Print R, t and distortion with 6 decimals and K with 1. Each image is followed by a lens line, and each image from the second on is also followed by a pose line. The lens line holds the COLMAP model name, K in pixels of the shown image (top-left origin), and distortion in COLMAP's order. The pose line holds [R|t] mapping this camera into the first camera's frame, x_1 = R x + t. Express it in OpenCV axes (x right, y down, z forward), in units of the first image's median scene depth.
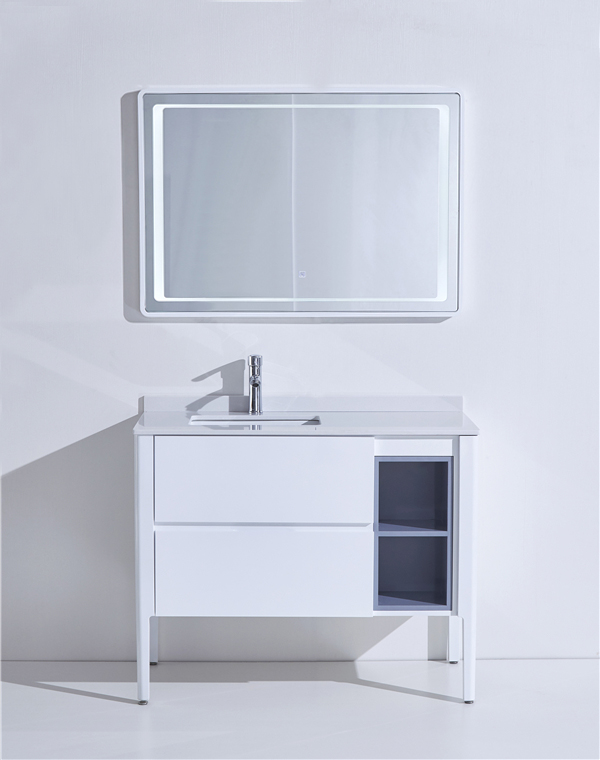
lens RADIAL K [[1948.5, 0, 300.2], [0, 1948.5, 378.8], [0, 0, 1]] dist [-0.302102, 0.000000]
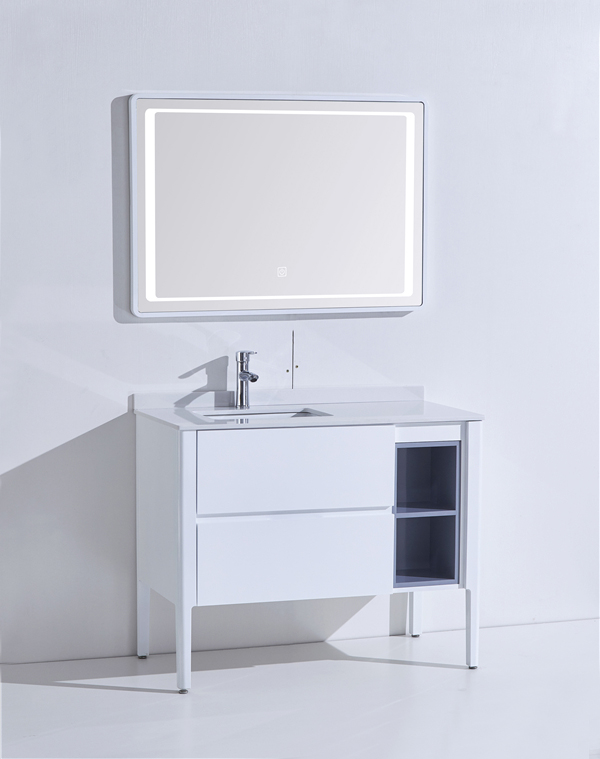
lens RADIAL K [[1973.5, 0, 299.7], [0, 1973.5, 379.0], [0, 0, 1]] dist [-0.424276, 0.000000]
pose [[0.952351, -0.027384, 0.303772, -0.316426], [0.027945, 0.999606, 0.002500, 0.000695], [-0.303721, 0.006108, 0.952741, -0.008439]]
